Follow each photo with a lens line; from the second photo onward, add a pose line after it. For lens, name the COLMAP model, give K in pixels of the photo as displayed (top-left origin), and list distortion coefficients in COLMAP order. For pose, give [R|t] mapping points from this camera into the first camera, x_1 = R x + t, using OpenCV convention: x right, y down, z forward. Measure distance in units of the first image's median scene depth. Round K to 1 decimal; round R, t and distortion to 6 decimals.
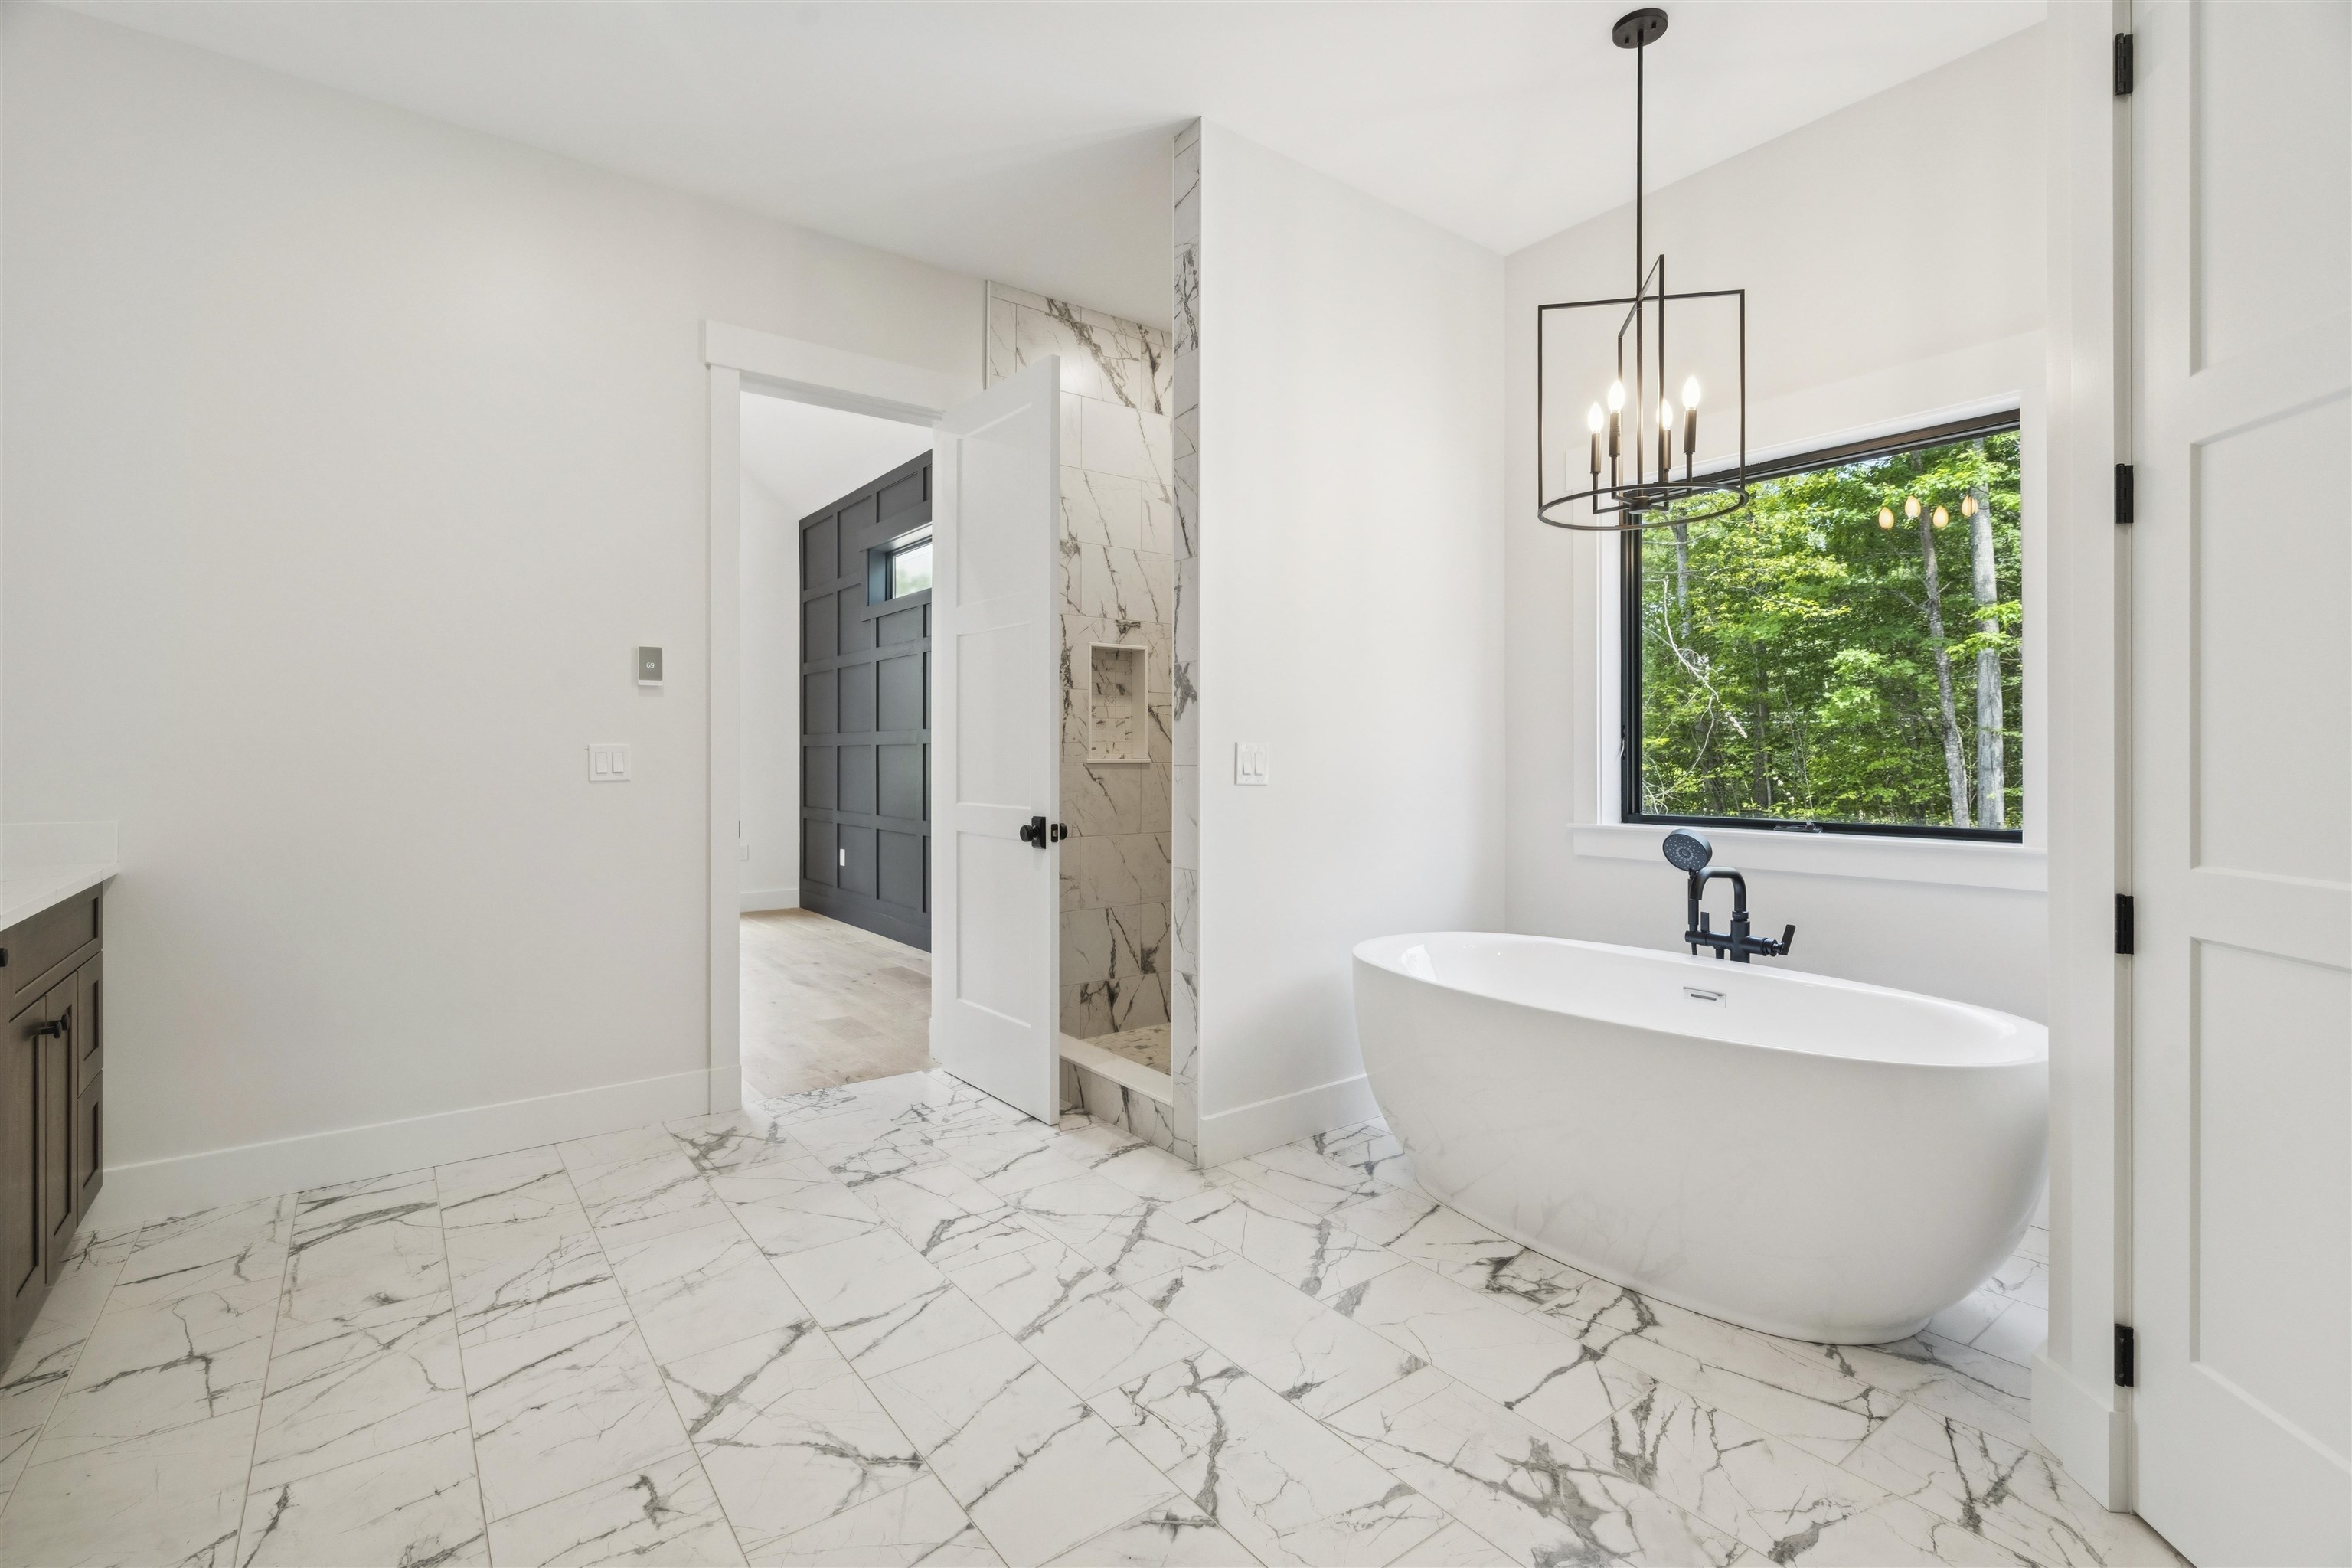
lens RADIAL K [[1069.4, 0, 1177.7], [0, 1069.4, 769.8], [0, 0, 1]] dist [-0.002976, 0.000081]
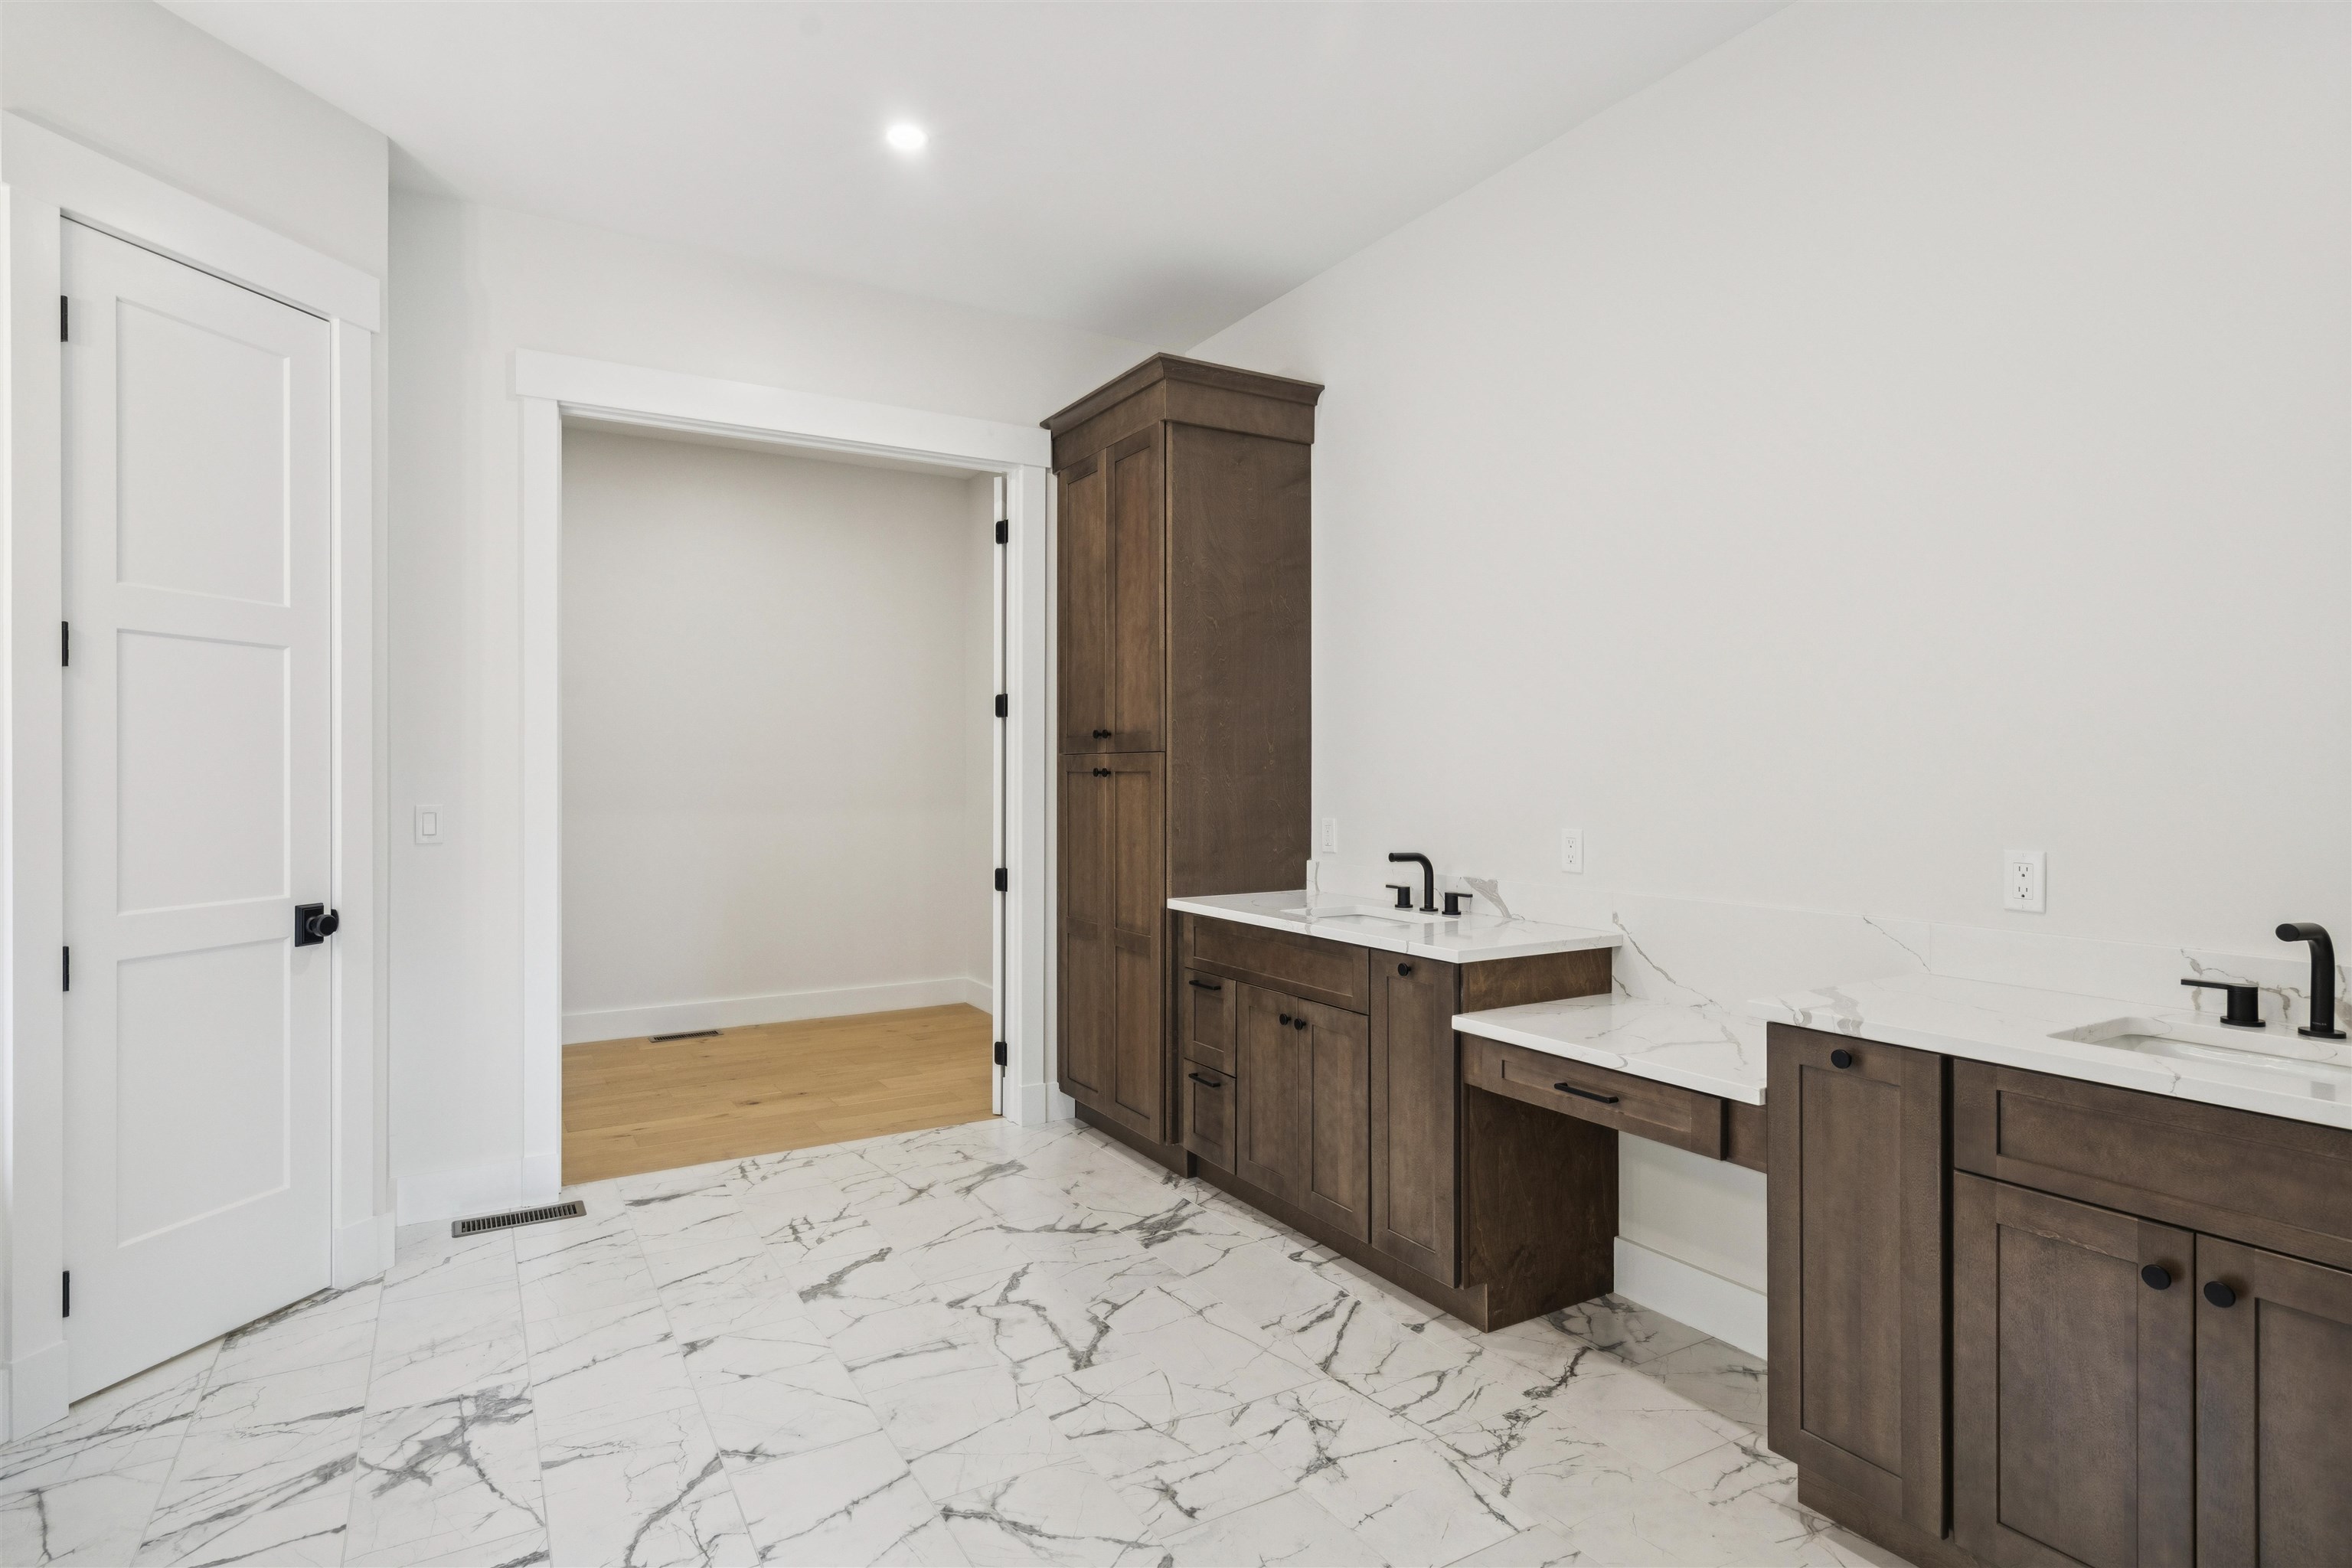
lens RADIAL K [[1212.7, 0, 1174.6], [0, 1212.7, 776.6], [0, 0, 1]] dist [-0.001330, -0.000118]
pose [[-0.993709, 0.000494, 0.111988, -0.614659], [0.002514, 0.999837, 0.017904, -0.109387], [-0.111961, 0.018073, -0.993548, 2.189969]]
